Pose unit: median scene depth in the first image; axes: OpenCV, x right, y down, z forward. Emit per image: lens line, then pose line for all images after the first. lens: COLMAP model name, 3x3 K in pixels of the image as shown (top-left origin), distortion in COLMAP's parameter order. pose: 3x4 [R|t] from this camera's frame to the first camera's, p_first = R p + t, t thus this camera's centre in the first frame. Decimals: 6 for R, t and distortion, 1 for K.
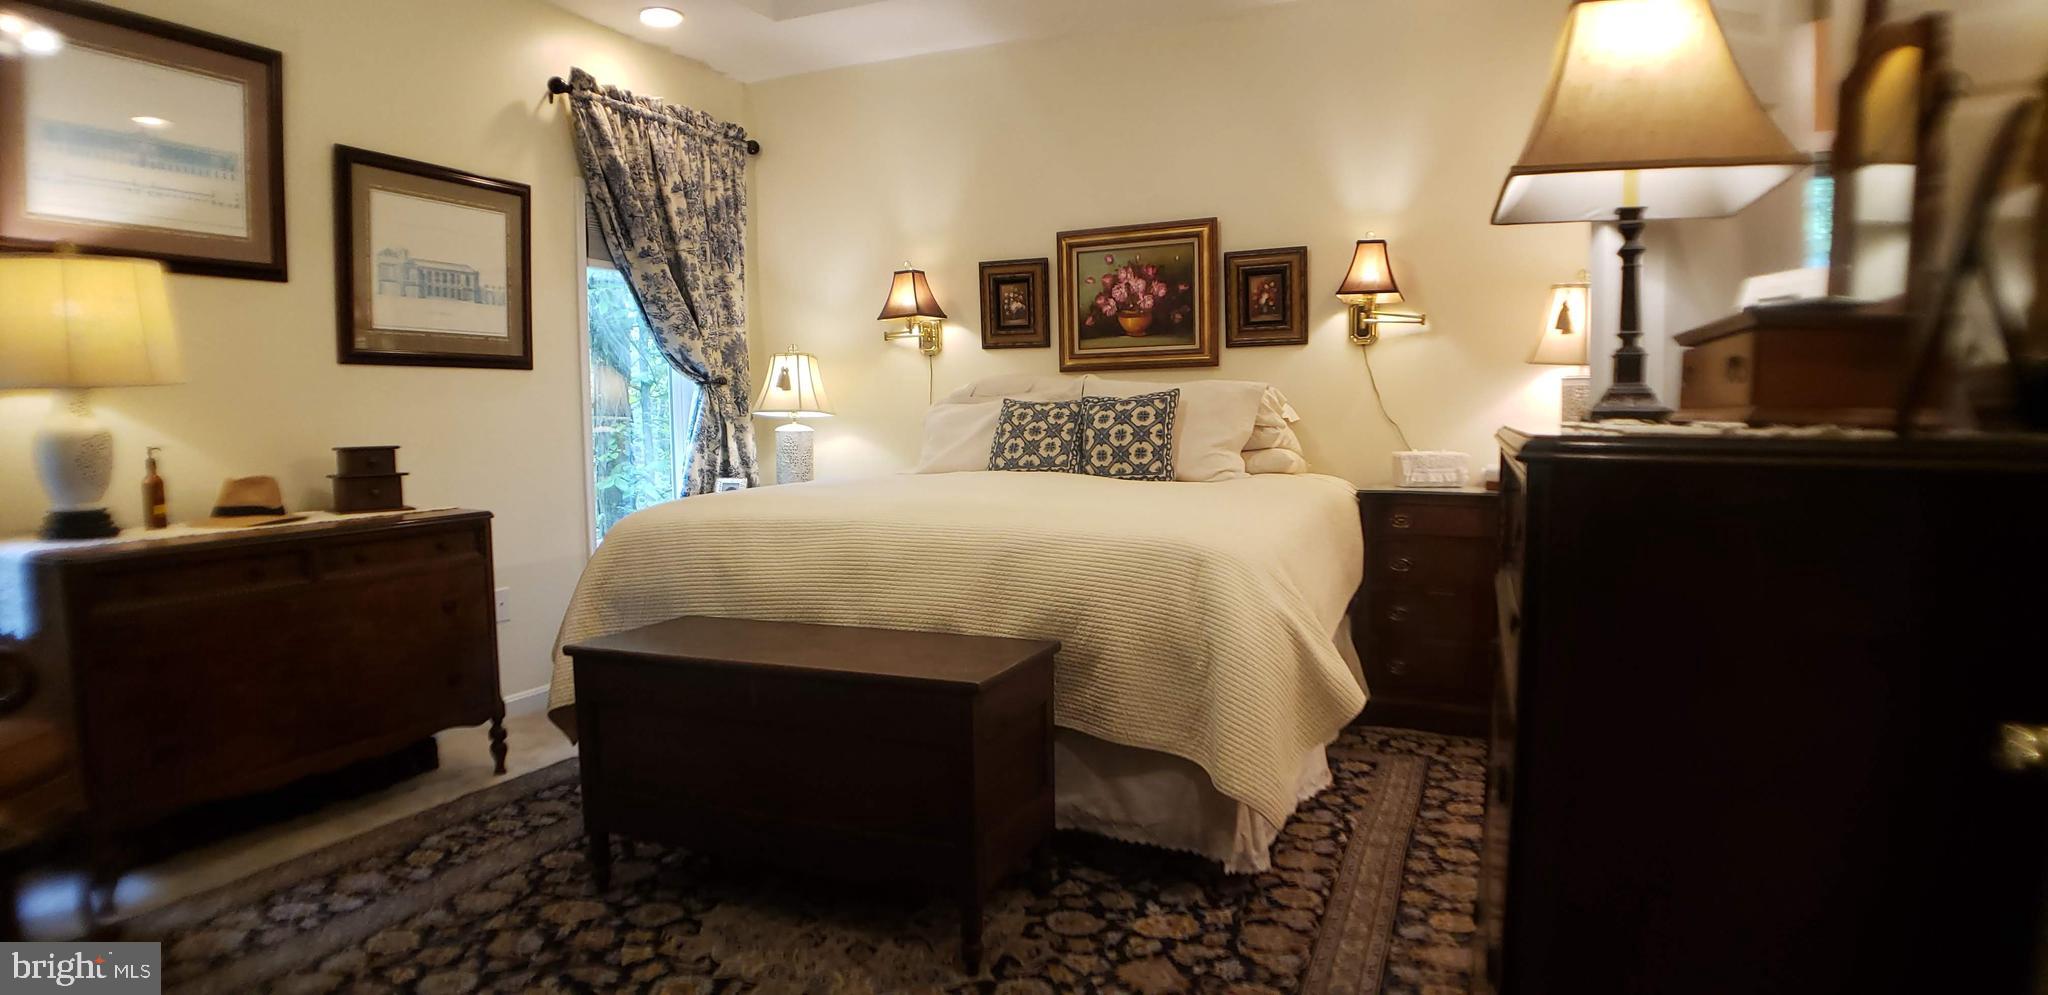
lens RADIAL K [[1103.8, 0, 1021.5], [0, 1103.8, 514.4], [0, 0, 1]] dist [-0.060673, -0.003875]
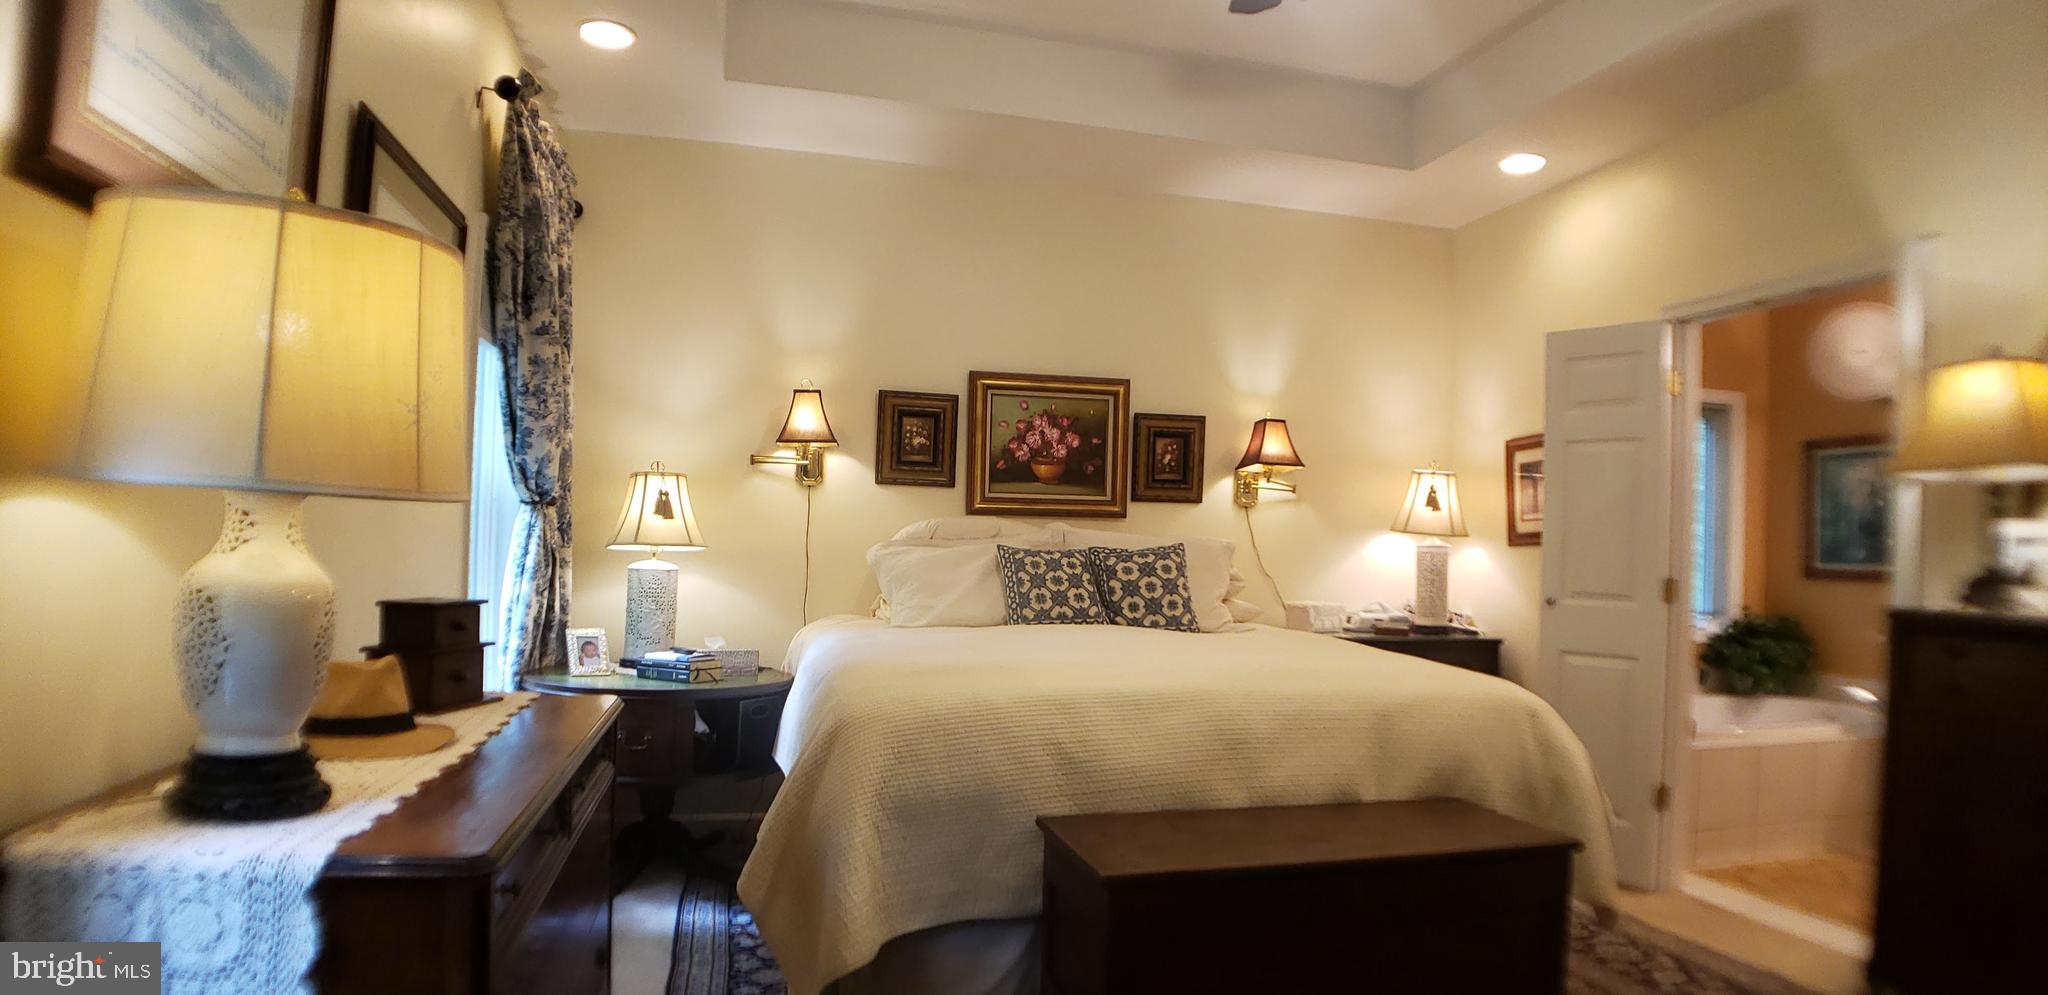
lens RADIAL K [[1103.8, 0, 1033.4], [0, 1103.8, 532.2], [0, 0, 1]] dist [-0.060673, -0.003875]
pose [[0.793393, 0.039667, 0.607416, -0.612746], [0.017515, 0.995974, -0.087919, -0.034780], [-0.608458, 0.080394, 0.789503, 0.256636]]
